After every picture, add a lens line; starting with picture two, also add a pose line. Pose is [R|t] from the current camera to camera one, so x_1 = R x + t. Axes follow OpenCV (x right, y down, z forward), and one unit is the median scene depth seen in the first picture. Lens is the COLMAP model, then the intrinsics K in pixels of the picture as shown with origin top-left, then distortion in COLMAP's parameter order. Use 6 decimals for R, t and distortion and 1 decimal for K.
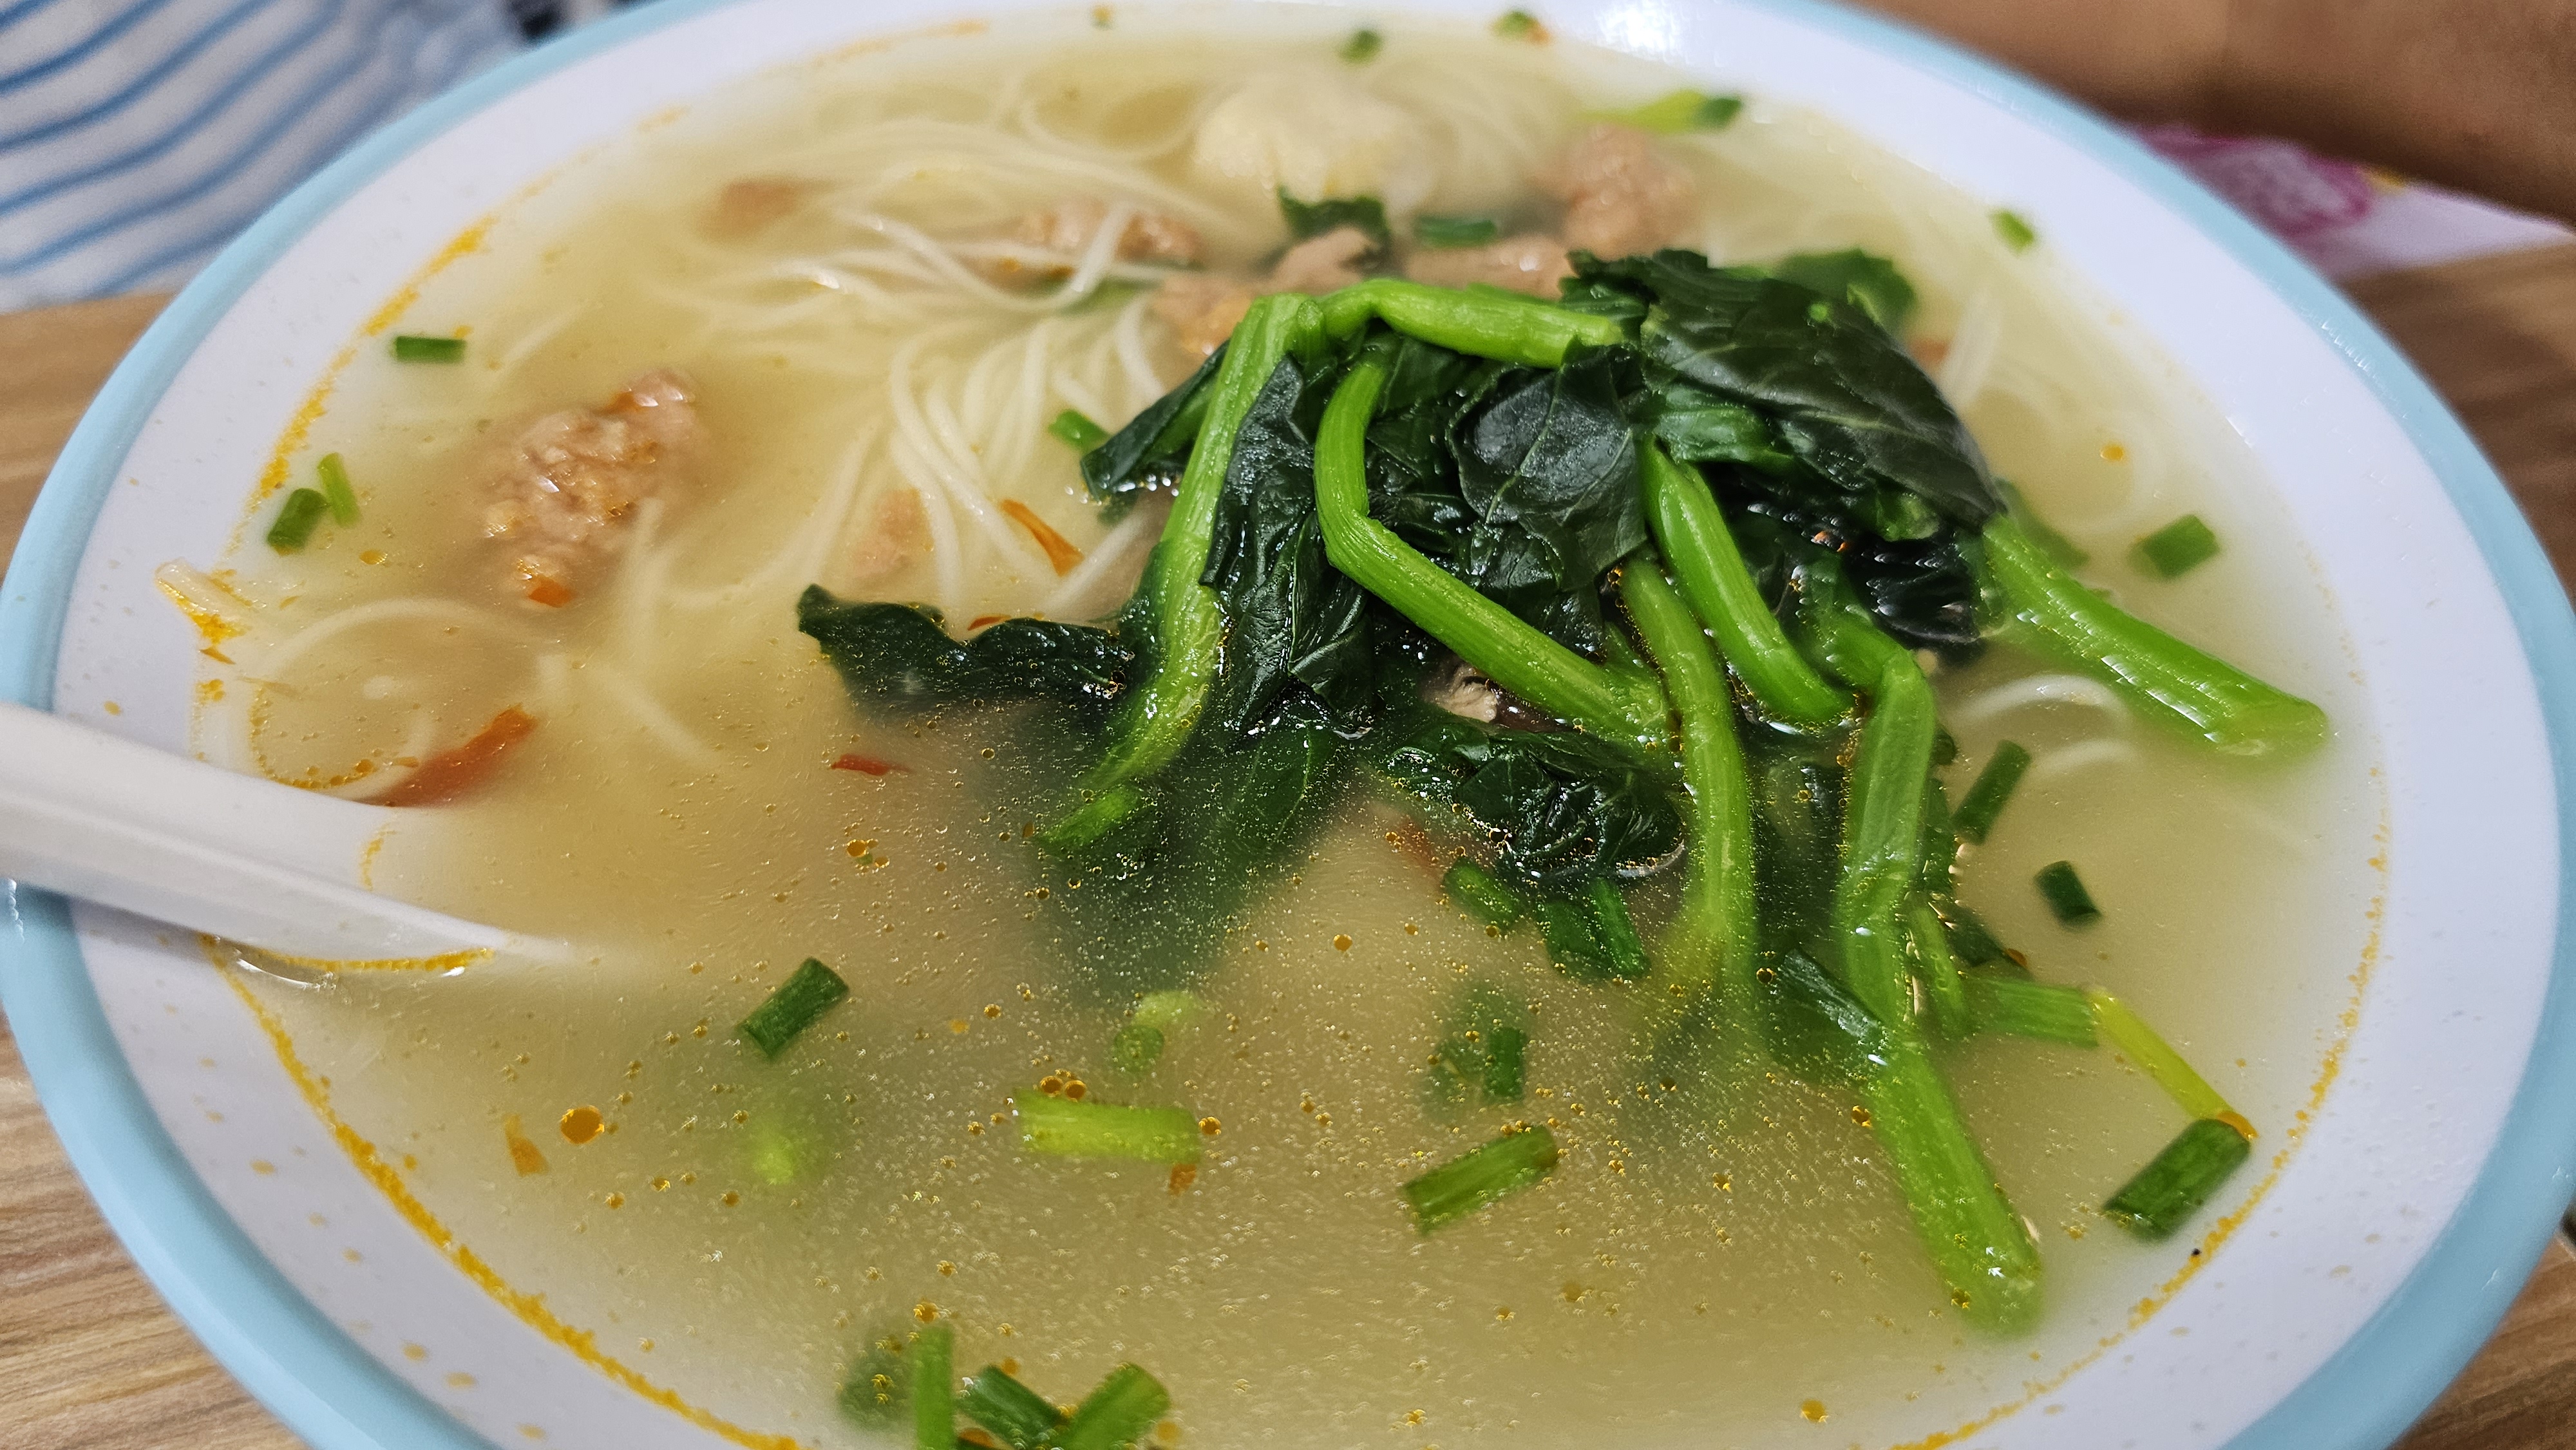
lens RADIAL K [[1913.1, 0, 1288.0], [0, 1913.1, 725.0], [0, 0, 1]] dist [0.006986, 0.003392]
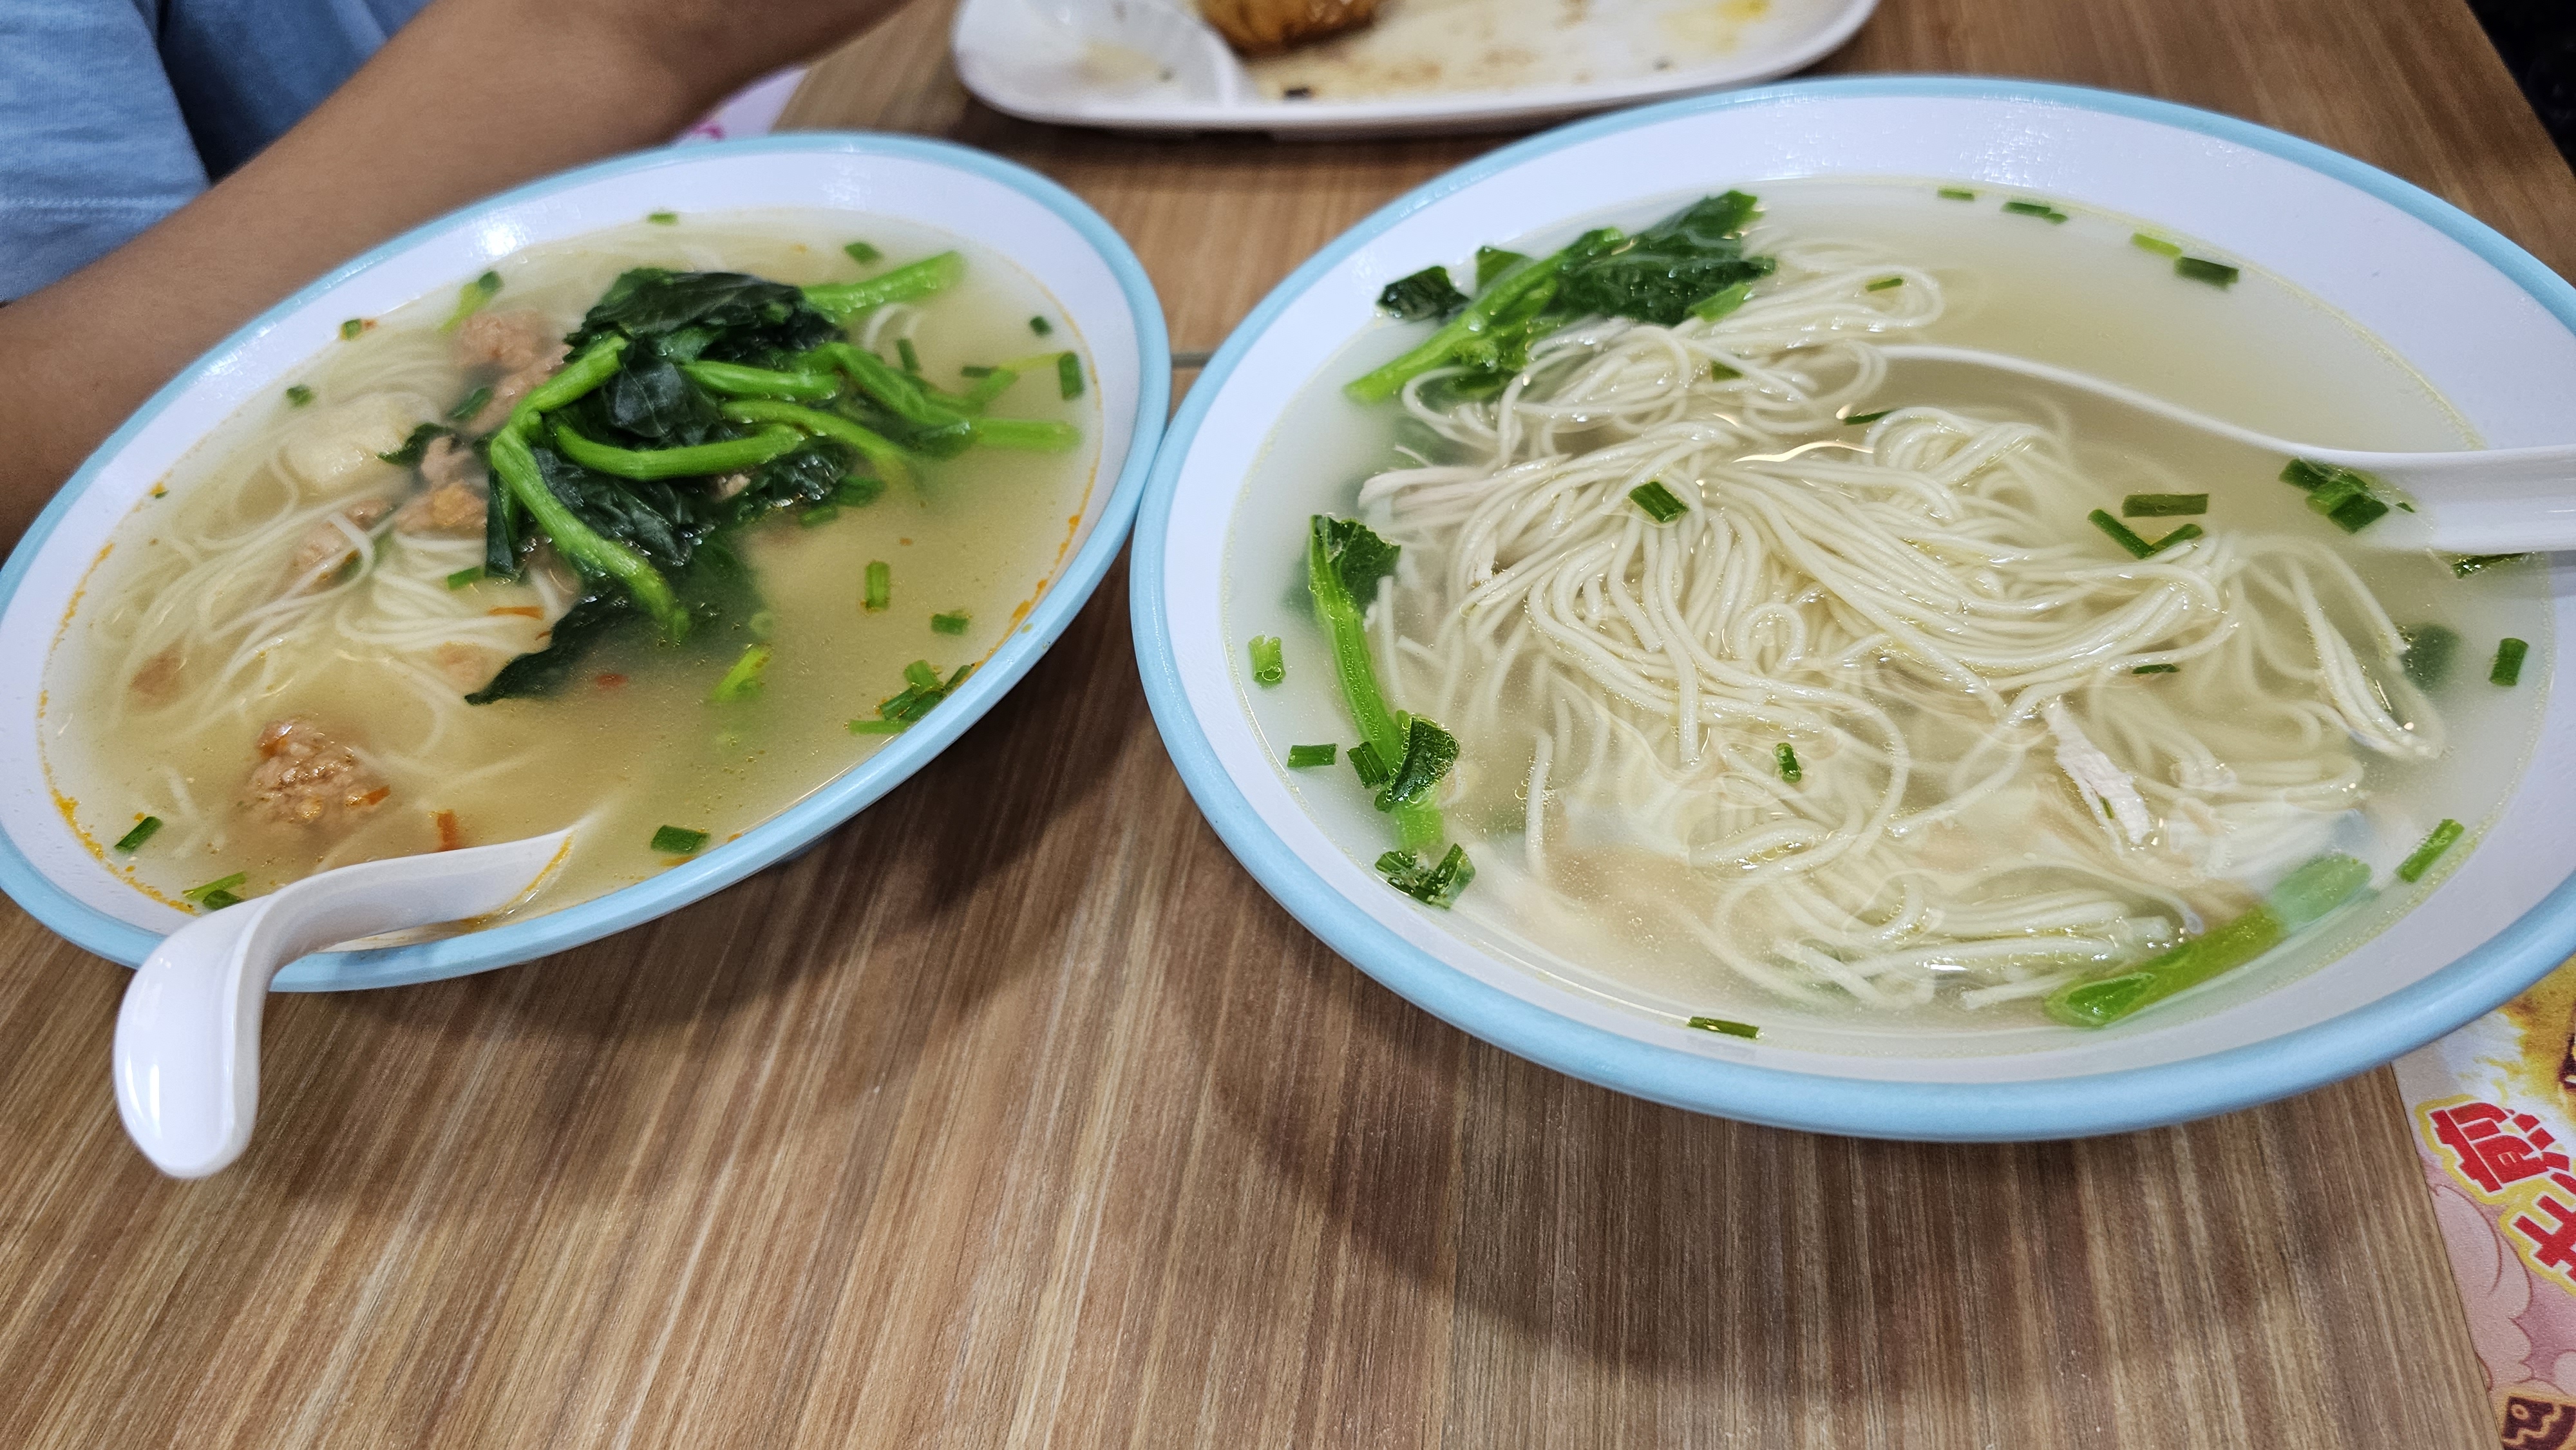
lens RADIAL K [[1913.1, 0, 1288.0], [0, 1913.1, 725.0], [0, 0, 1]] dist [0.006986, 0.003392]
pose [[0.465873, -0.734535, 0.493377, -0.818443], [0.760849, 0.617197, 0.200443, 0.183899], [-0.451743, 0.282004, 0.846405, -0.959755]]
